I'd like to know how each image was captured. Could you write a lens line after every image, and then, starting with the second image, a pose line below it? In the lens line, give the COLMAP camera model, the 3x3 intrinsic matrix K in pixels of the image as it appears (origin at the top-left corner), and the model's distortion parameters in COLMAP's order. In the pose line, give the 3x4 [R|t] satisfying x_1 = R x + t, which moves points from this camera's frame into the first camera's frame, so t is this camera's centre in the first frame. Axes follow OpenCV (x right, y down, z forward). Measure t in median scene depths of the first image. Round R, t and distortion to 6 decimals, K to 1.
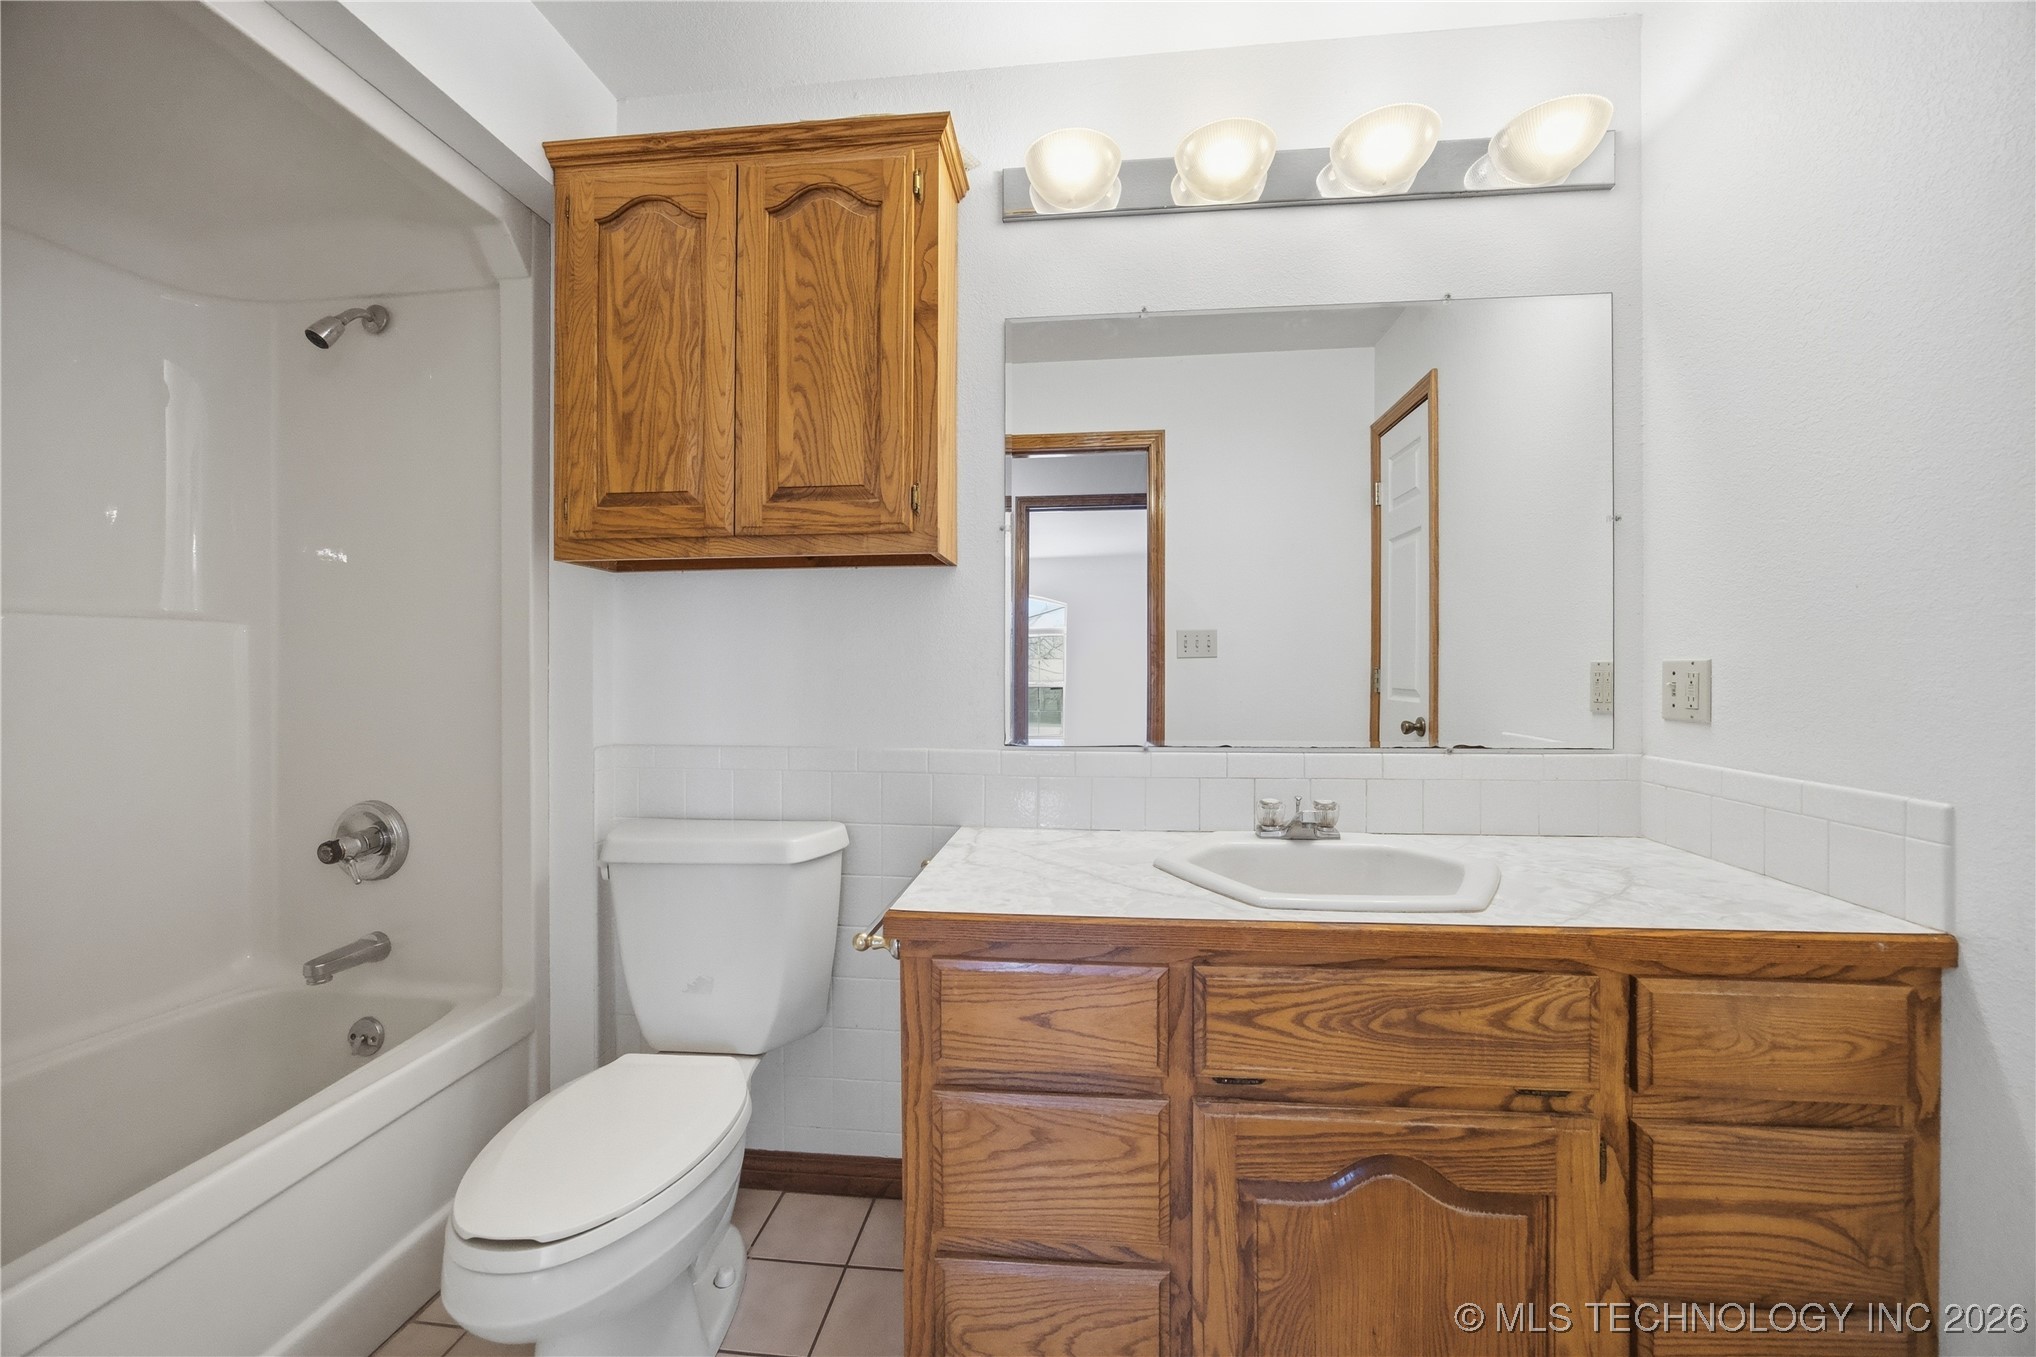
lens RADIAL K [[789.6, 0, 1022.7], [0, 789.6, 671.7], [0, 0, 1]] dist [-0.030886, 0.009360]
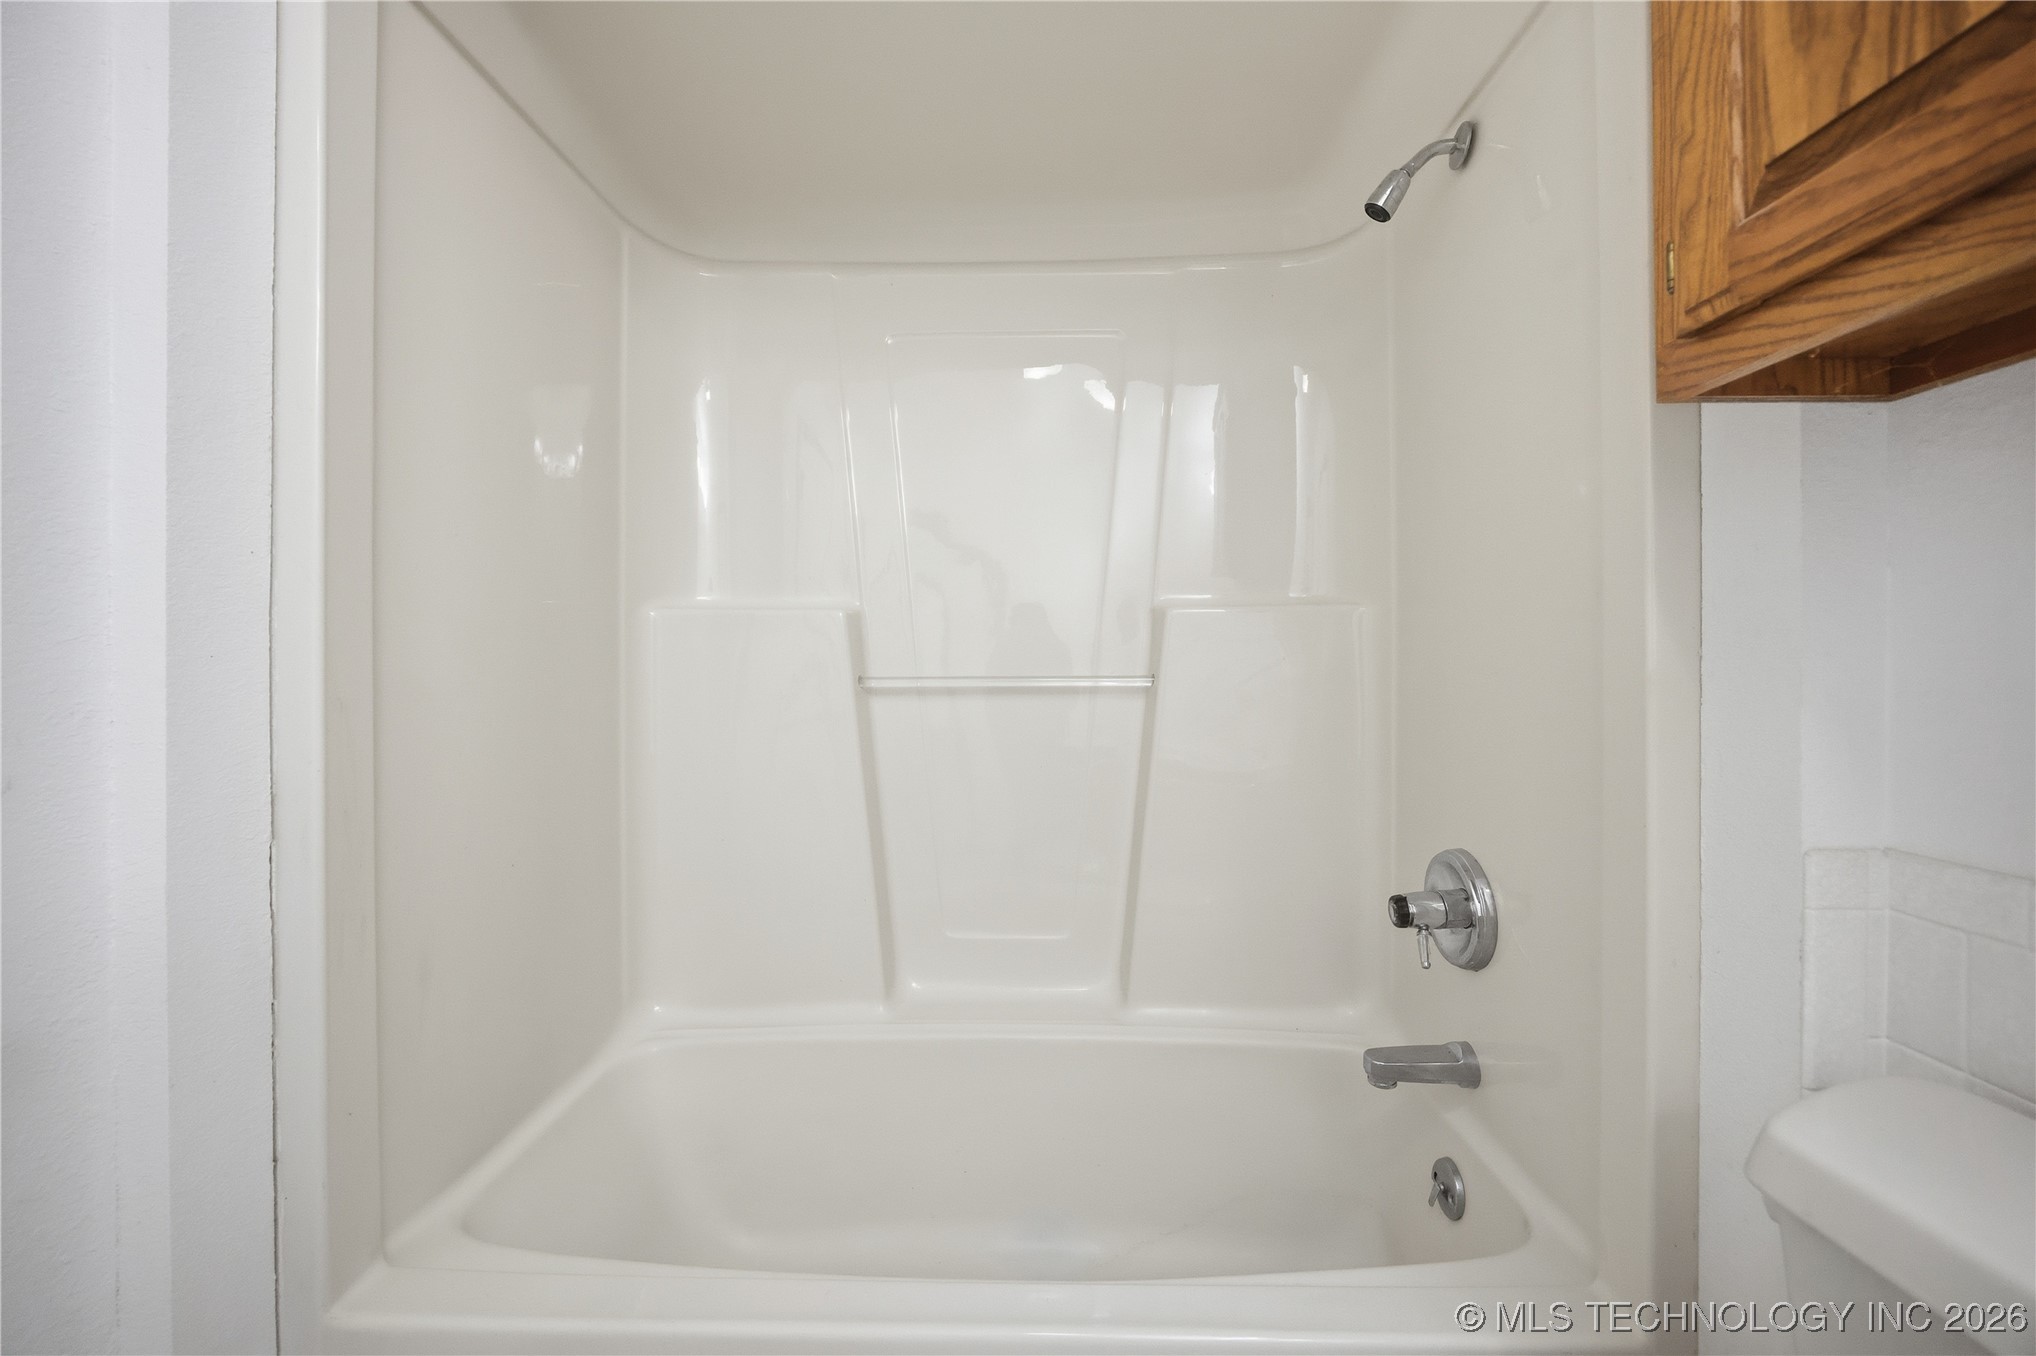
lens RADIAL K [[789.6, 0, 1022.7], [0, 789.6, 671.2], [0, 0, 1]] dist [-0.030886, 0.009360]
pose [[0.055051, 0.003825, -0.998476, -0.186035], [0.007673, 0.999962, 0.004254, 0.003352], [0.998454, -0.007895, 0.055019, 0.614791]]
